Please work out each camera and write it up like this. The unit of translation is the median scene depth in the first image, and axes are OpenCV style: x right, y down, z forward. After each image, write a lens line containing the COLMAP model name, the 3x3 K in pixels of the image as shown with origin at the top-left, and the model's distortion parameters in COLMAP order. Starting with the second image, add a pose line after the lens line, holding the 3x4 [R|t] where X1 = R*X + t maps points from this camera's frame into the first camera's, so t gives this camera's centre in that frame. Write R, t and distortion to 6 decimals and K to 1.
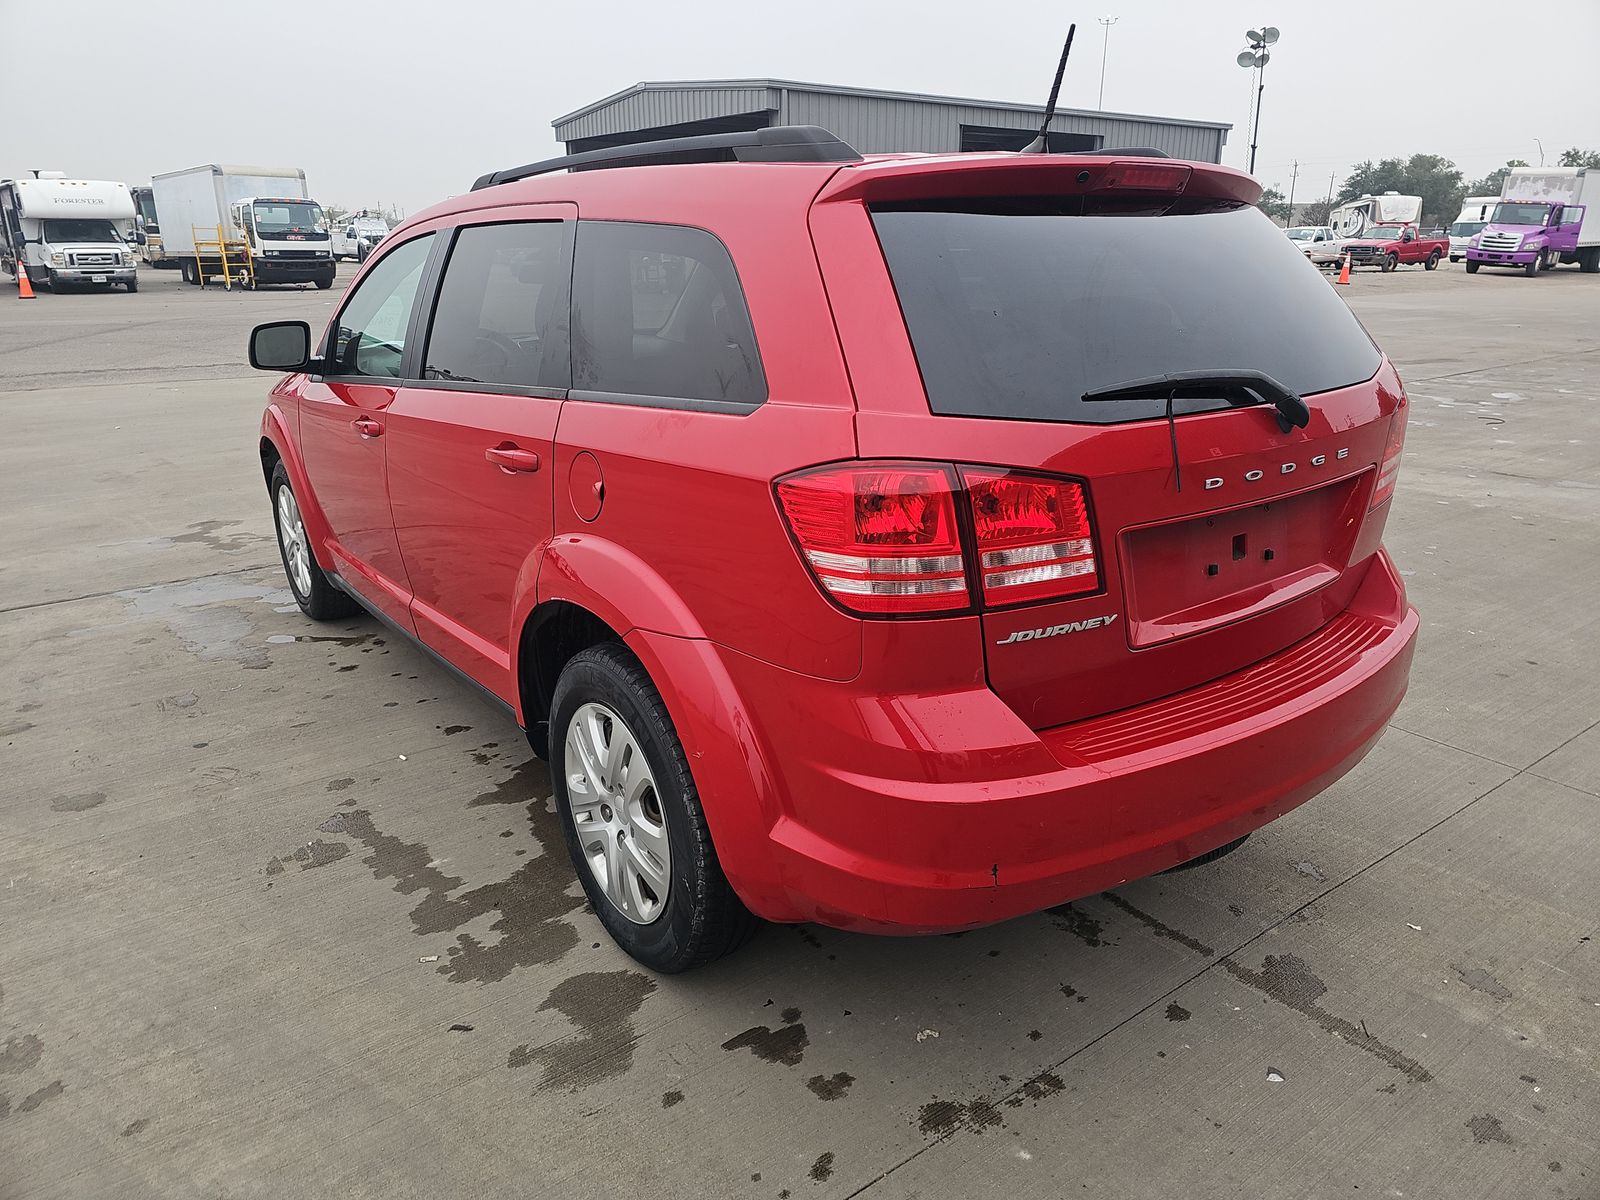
lens RADIAL K [[1063.3, 0, 804.3], [0, 1063.3, 573.9], [0, 0, 1]] dist [0.046340, -0.046063]
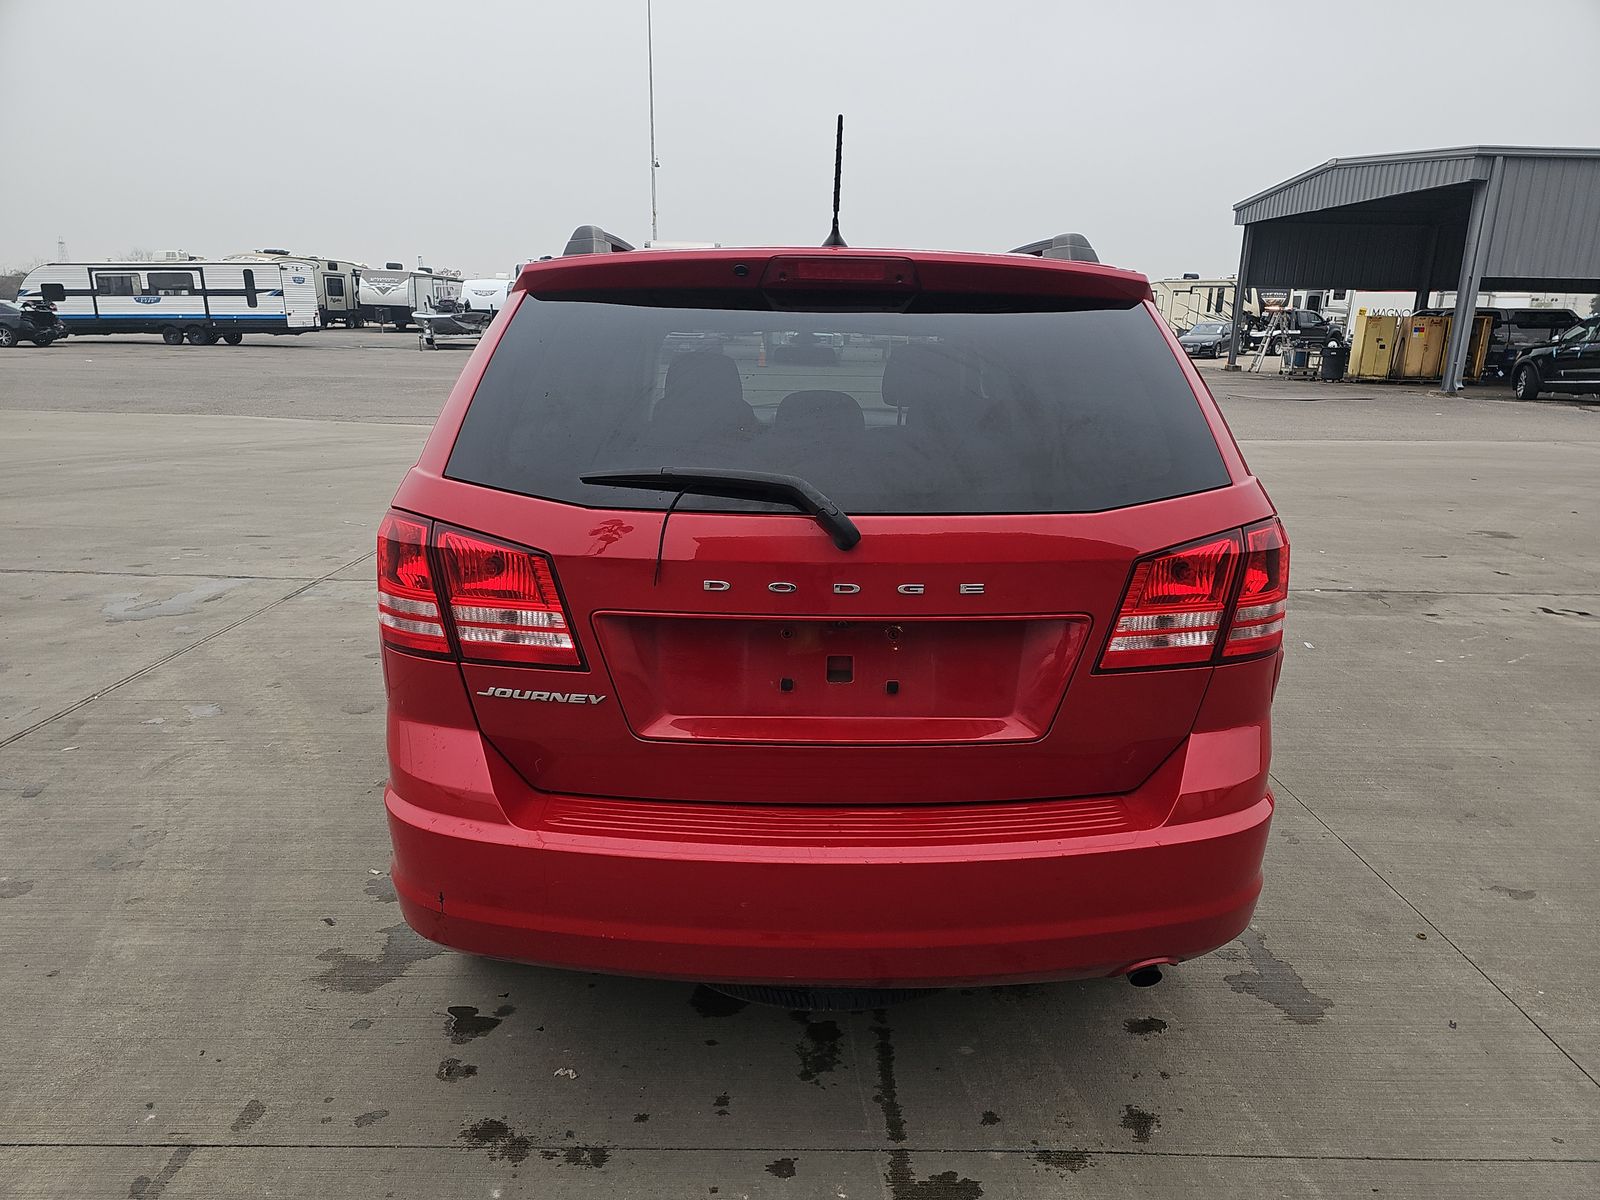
lens RADIAL K [[1063.3, 0, 809.0], [0, 1063.3, 601.4], [0, 0, 1]] dist [0.046340, -0.046063]
pose [[0.813849, 0.166761, -0.556633, 0.822001], [-0.193091, 0.981112, 0.011613, -0.081611], [0.548056, 0.098030, 0.830677, 0.213743]]
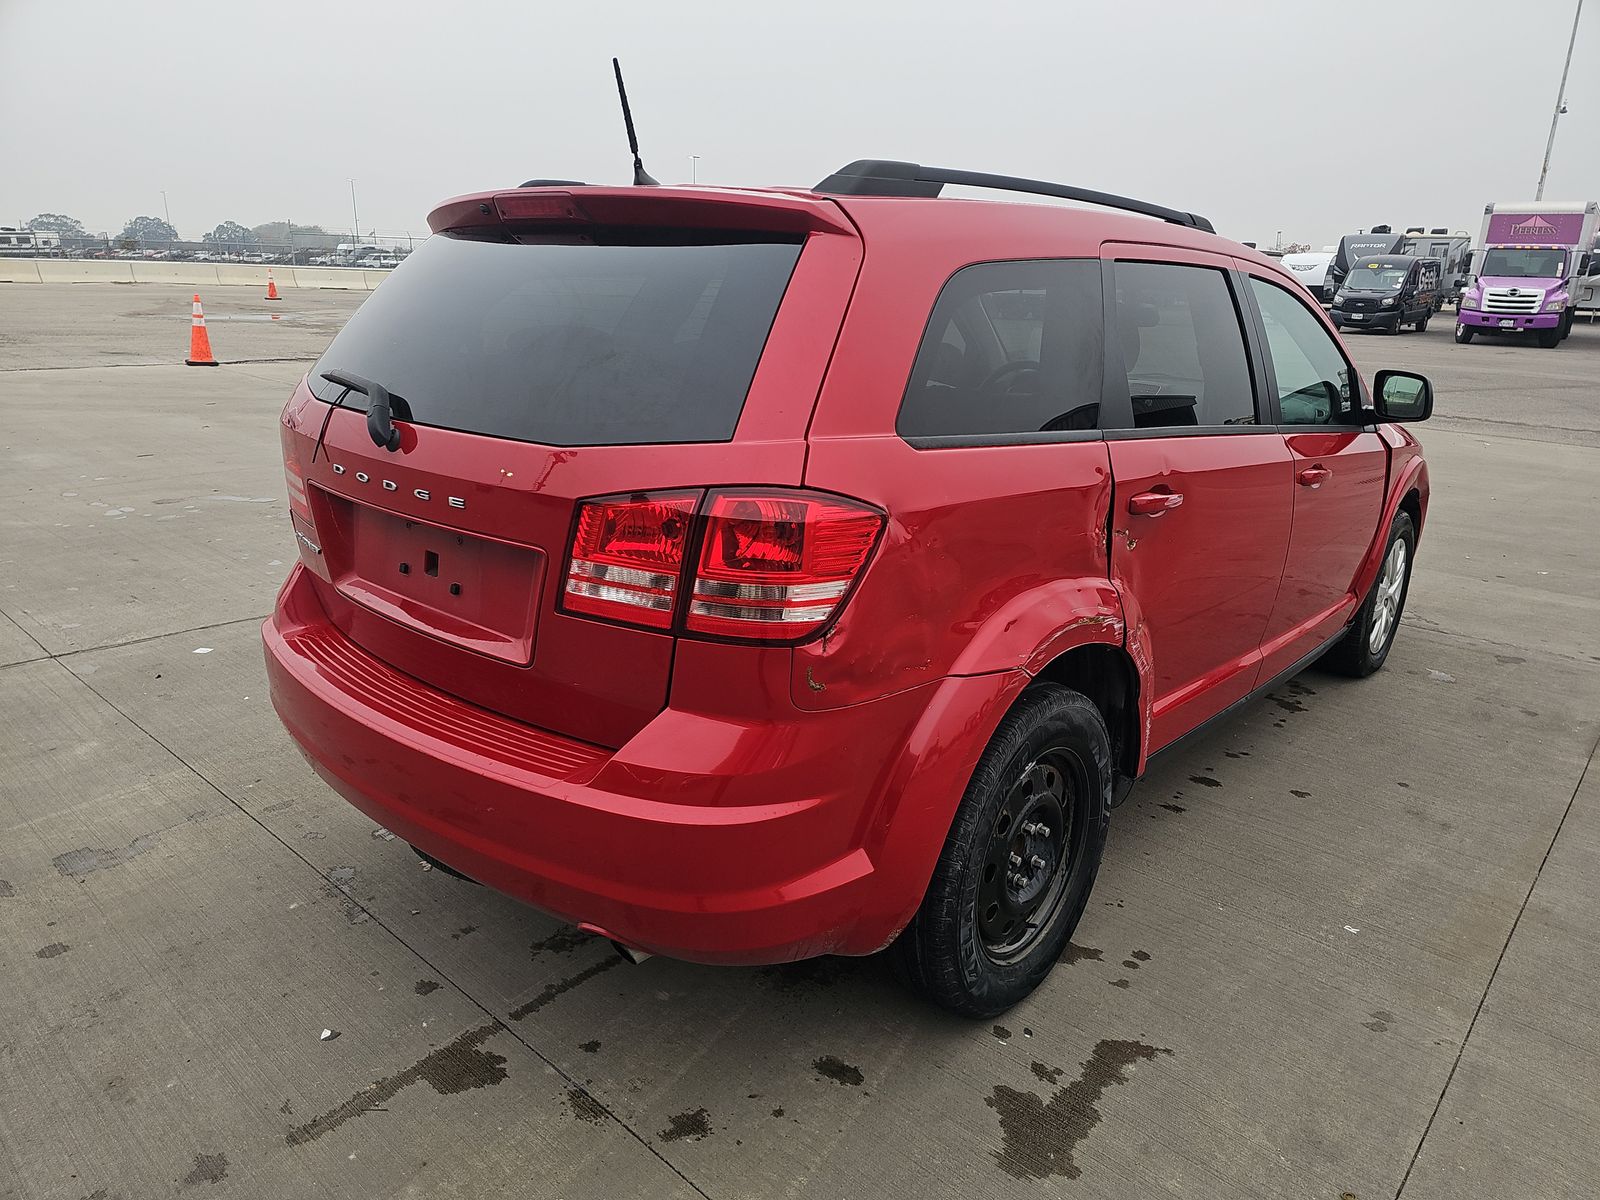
lens RADIAL K [[1063.3, 0, 801.8], [0, 1063.3, 600.7], [0, 0, 1]] dist [0.046340, -0.046063]
pose [[0.209474, 0.296940, -0.931637, 1.350526], [-0.320476, 0.920998, 0.221491, -0.310454], [0.923805, 0.252170, 0.288087, 0.974582]]
